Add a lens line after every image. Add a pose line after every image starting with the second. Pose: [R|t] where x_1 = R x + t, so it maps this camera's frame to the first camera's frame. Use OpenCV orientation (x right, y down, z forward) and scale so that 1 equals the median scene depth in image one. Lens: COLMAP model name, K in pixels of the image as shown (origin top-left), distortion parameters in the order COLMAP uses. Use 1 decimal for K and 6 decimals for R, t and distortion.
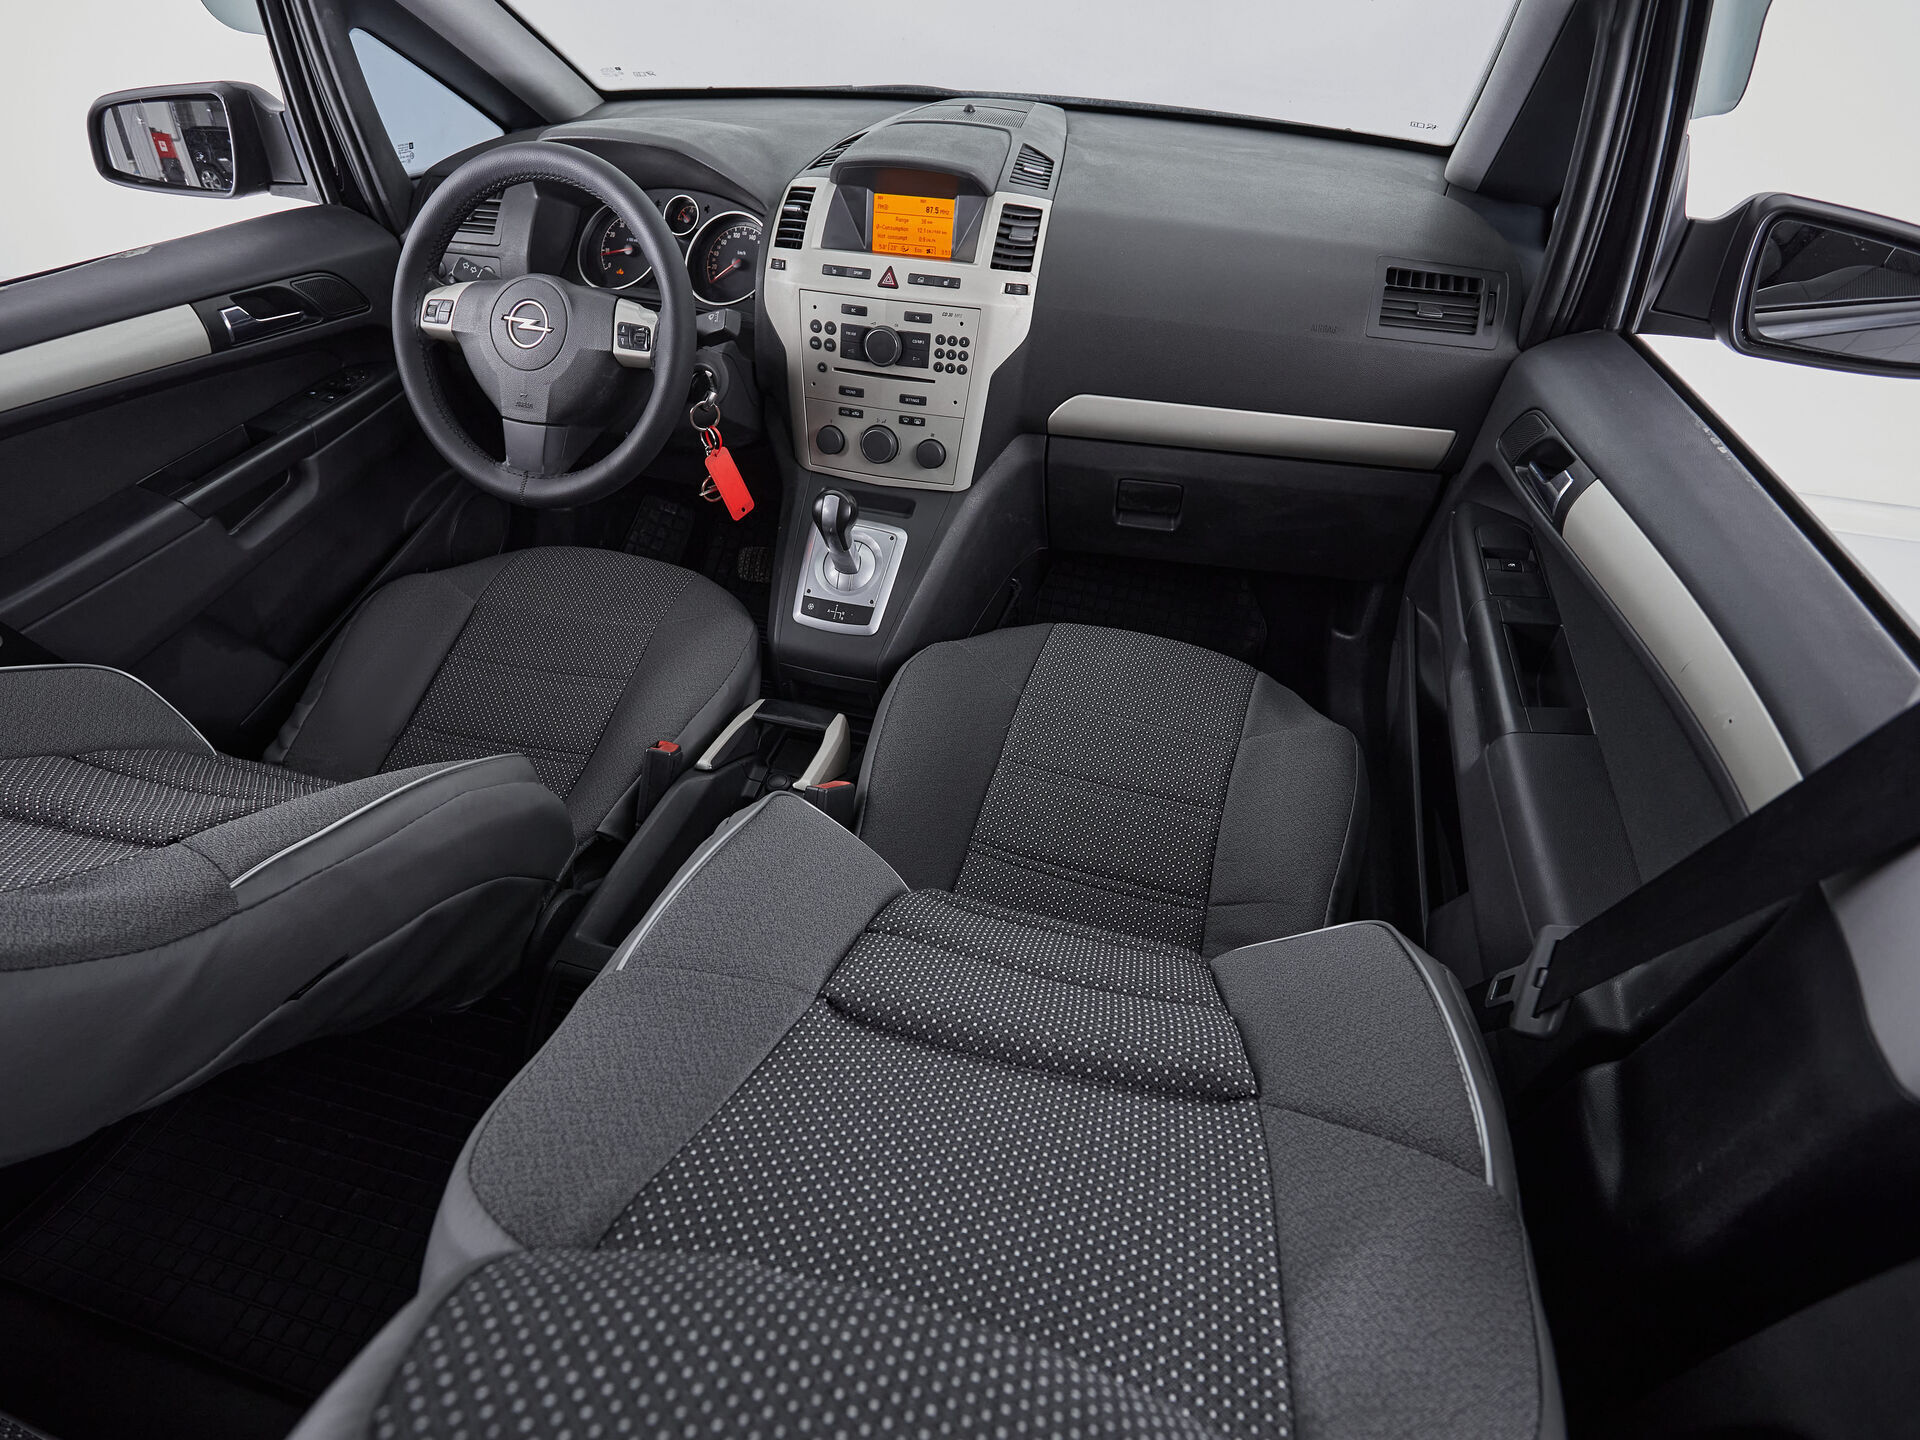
lens RADIAL K [[1022.4, 0, 940.3], [0, 1022.4, 714.2], [0, 0, 1]] dist [0.001131, 0.000604]
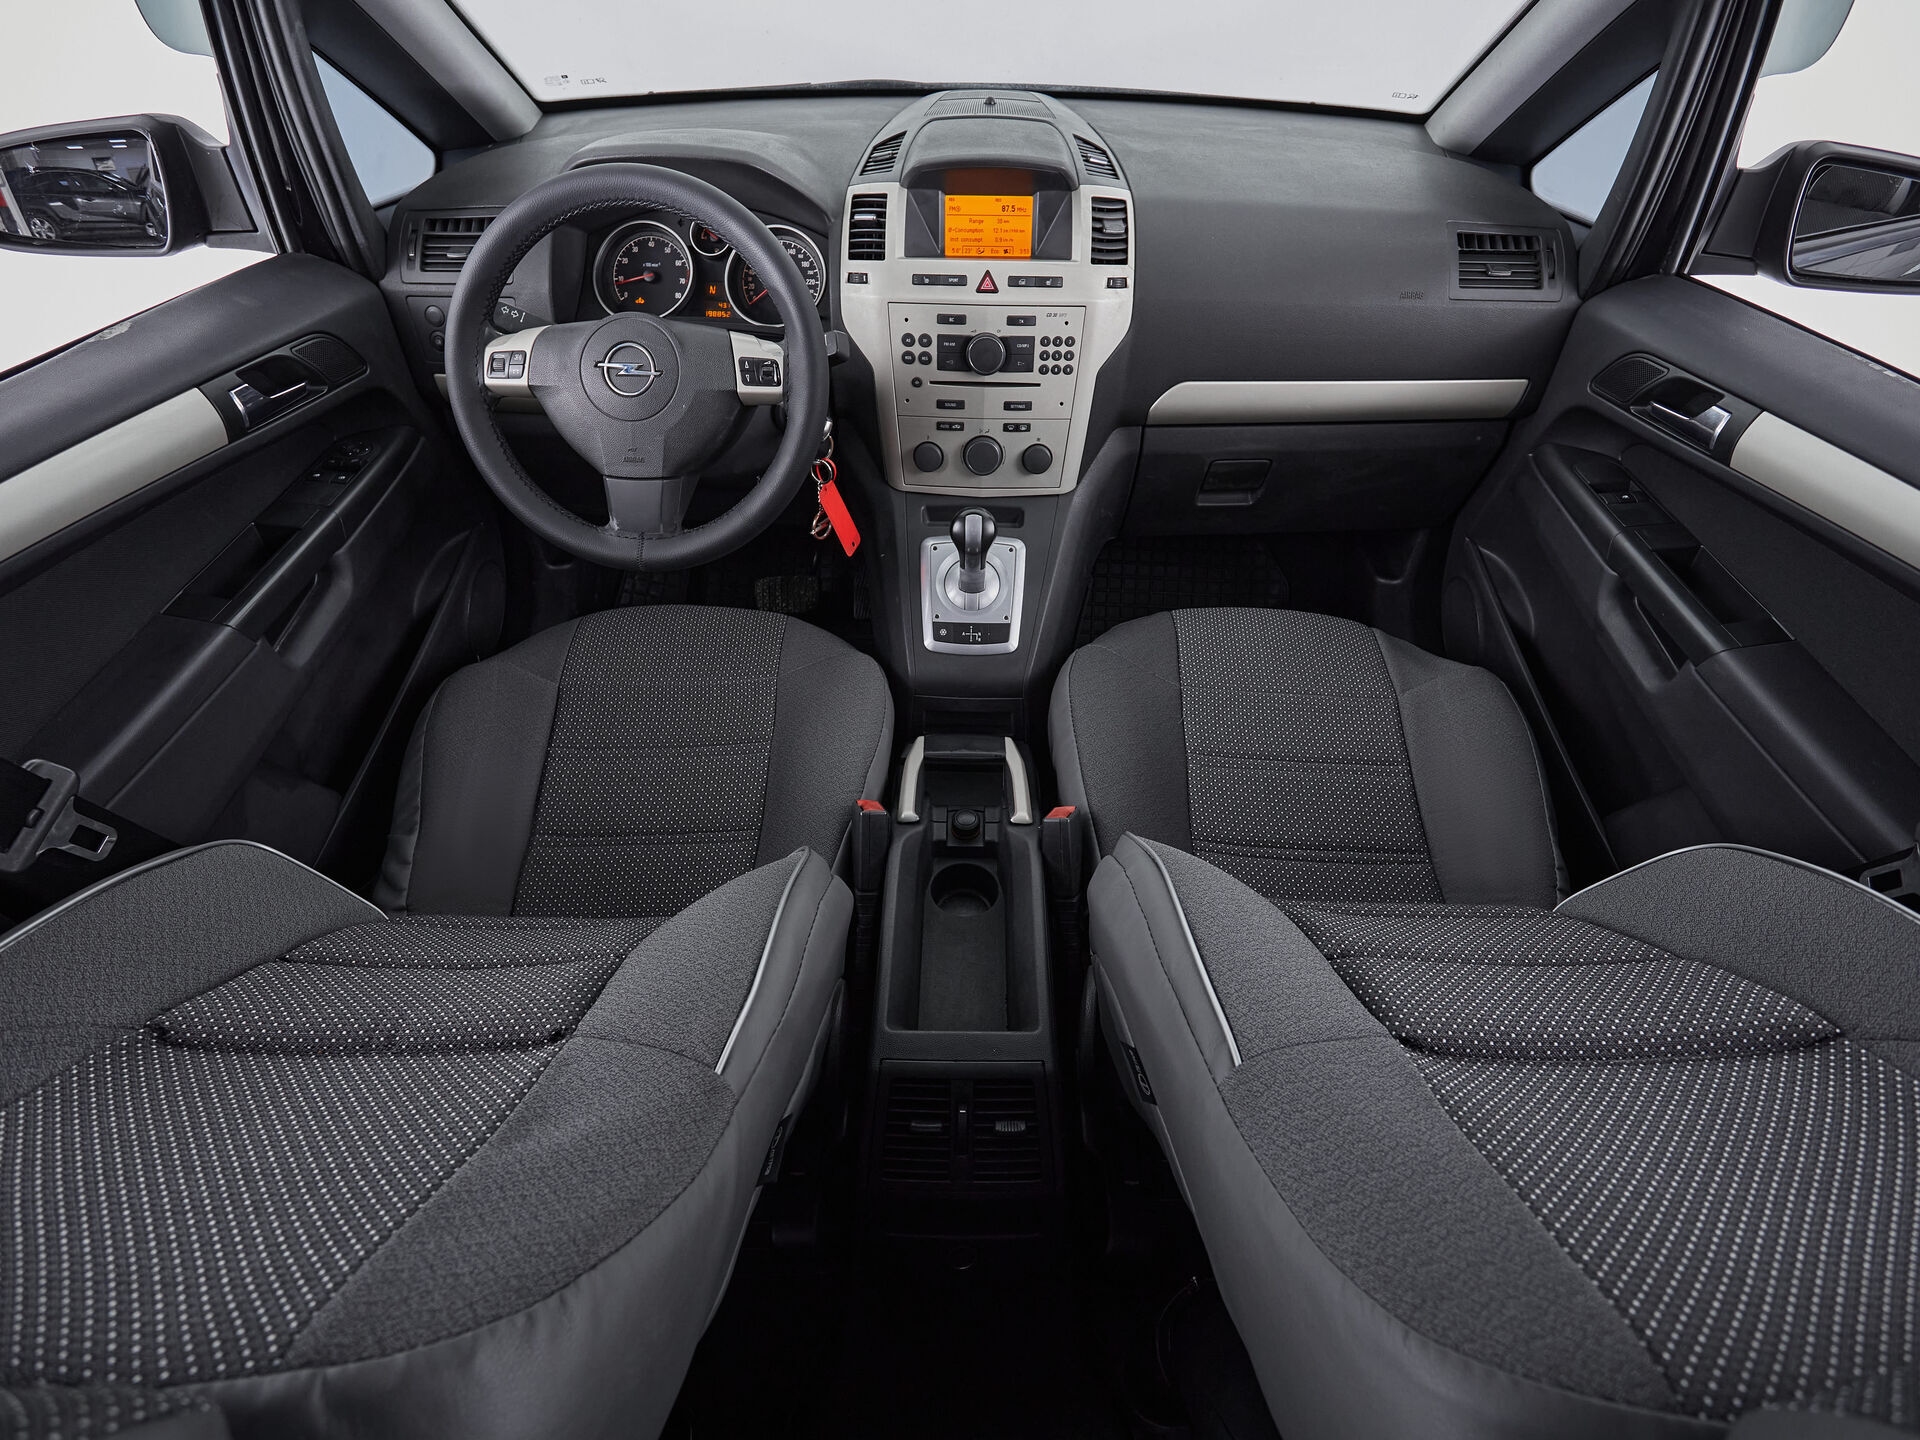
lens RADIAL K [[999.0, 0, 960.4], [0, 999.0, 711.4], [0, 0, 1]] dist [0.001405, -0.000001]
pose [[0.966333, -0.169432, 0.193631, -0.316501], [0.165842, 0.985541, 0.034720, -0.063907], [-0.196714, -0.001439, 0.980460, 0.079916]]
